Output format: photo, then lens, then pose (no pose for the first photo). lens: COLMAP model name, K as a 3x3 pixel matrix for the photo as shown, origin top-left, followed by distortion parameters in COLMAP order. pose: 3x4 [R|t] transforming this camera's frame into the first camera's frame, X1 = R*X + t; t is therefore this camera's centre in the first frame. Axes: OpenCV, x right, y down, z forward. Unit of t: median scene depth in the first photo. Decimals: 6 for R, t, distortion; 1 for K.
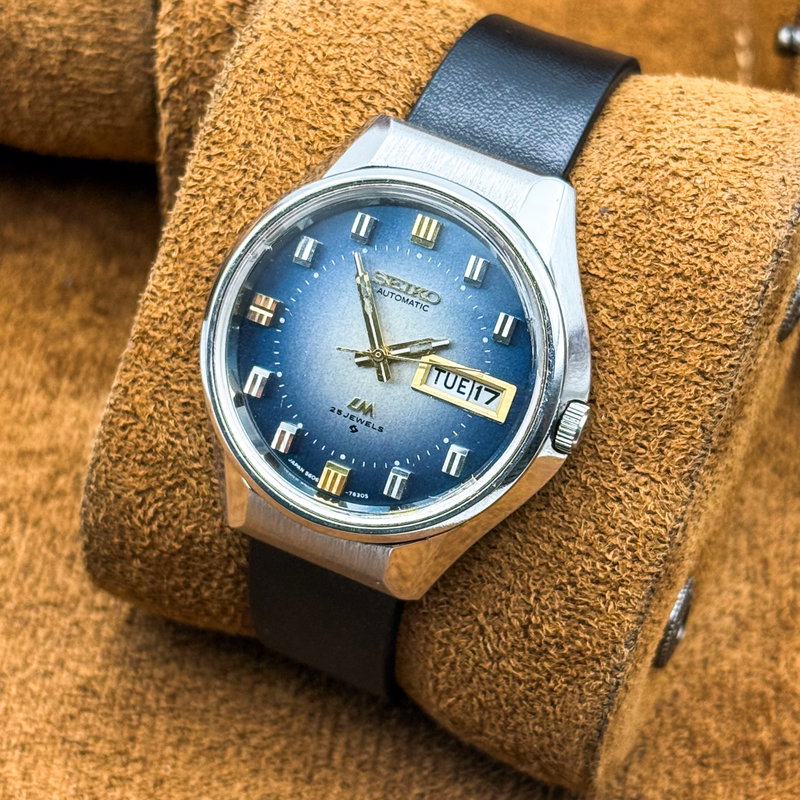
lens RADIAL K [[2405.2, 0, 382.4], [0, 2405.2, 400.4], [0, 0, 1]] dist [0.125358, -0.369986]
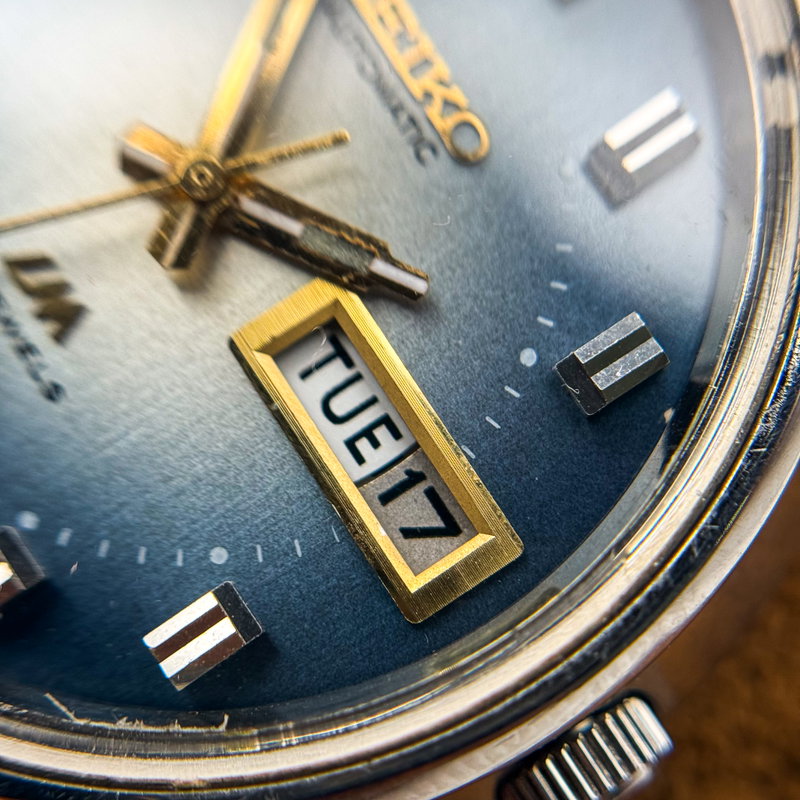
lens RADIAL K [[2036.1, 0, 403.2], [0, 2036.1, 415.0], [0, 0, 1]] dist [0.699883, -0.217093]
pose [[0.790034, 0.590680, 0.164145, -0.006273], [-0.582064, 0.806762, -0.101669, 0.014813], [-0.192479, -0.015221, 0.981183, 0.732725]]
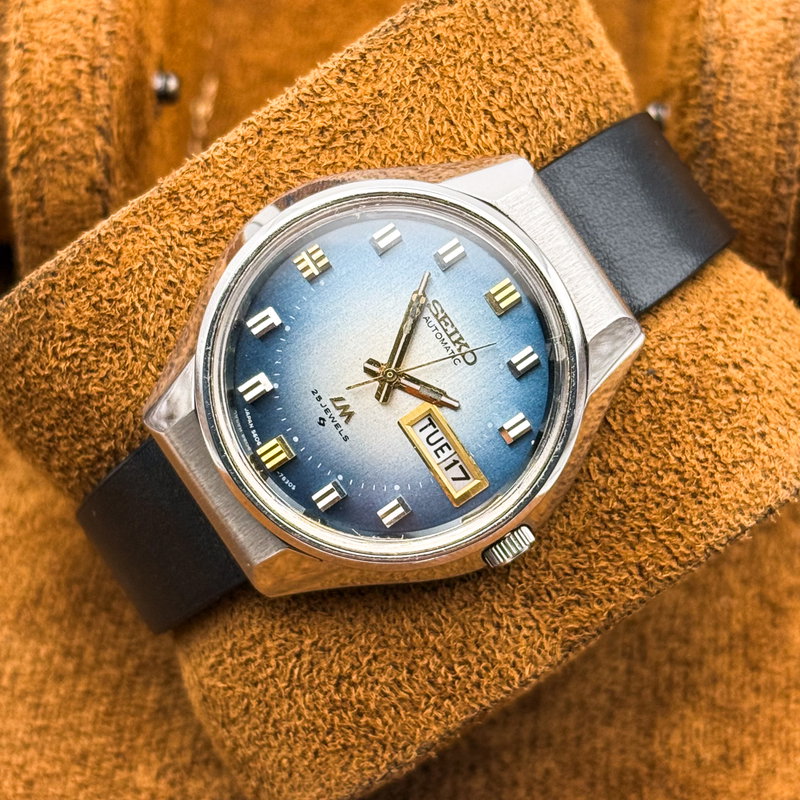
lens RADIAL K [[2405.2, 0, 382.4], [0, 2405.2, 400.4], [0, 0, 1]] dist [0.125358, -0.369986]
pose [[0.808662, 0.547948, 0.214053, -0.197949], [-0.565961, 0.823922, 0.028987, -0.035778], [-0.160480, -0.144586, 0.976392, 0.063756]]
